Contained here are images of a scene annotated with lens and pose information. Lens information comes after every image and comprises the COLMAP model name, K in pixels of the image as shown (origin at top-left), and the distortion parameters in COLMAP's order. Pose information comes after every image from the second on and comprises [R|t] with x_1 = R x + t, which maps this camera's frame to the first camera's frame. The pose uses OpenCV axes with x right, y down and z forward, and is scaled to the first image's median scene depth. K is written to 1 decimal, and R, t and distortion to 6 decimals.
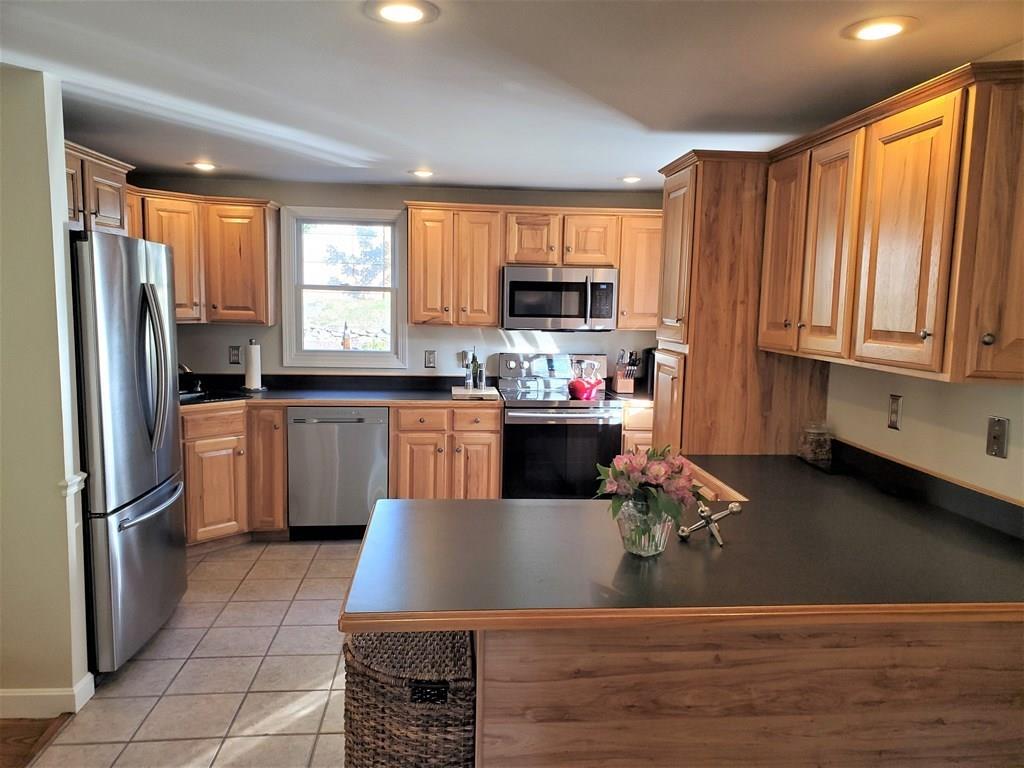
lens RADIAL K [[735.6, 0, 512.0], [0, 735.6, 384.0], [0, 0, 1]] dist [0.199384, -0.001926]
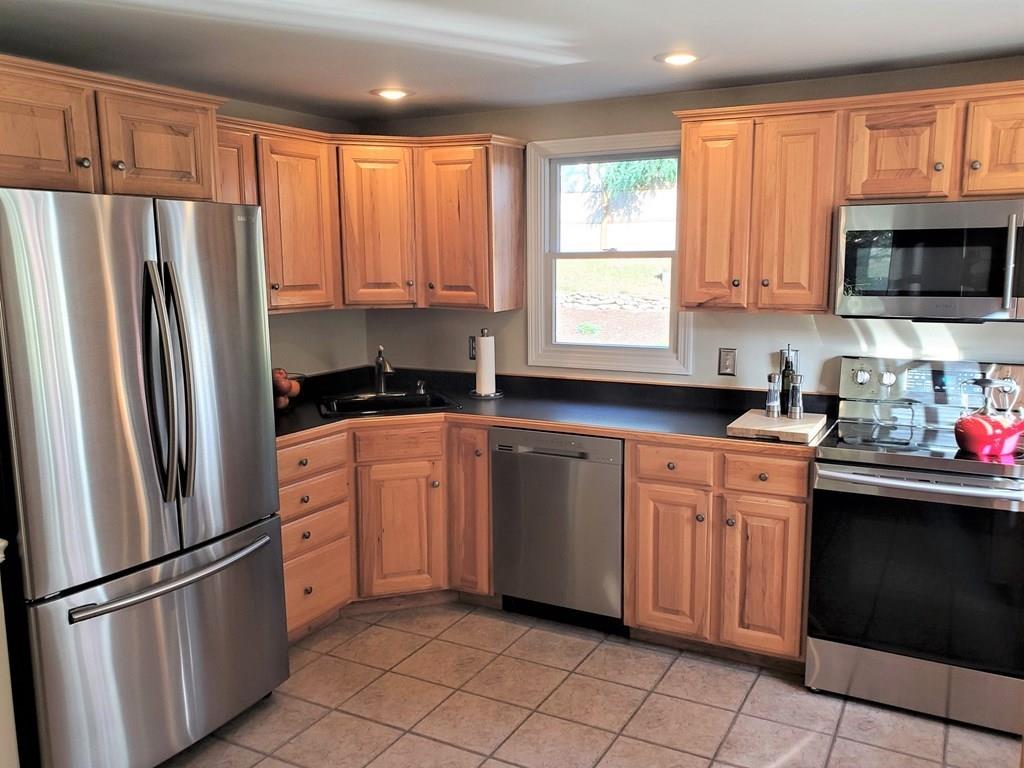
lens RADIAL K [[836.2, 0, 512.0], [0, 836.2, 384.0], [0, 0, 1]] dist [0.054043, -0.057183]
pose [[0.853964, 0.052775, -0.517648, 0.115774], [-0.040230, 0.998562, 0.035438, -0.036430], [0.518774, -0.009438, 0.854859, 0.321024]]
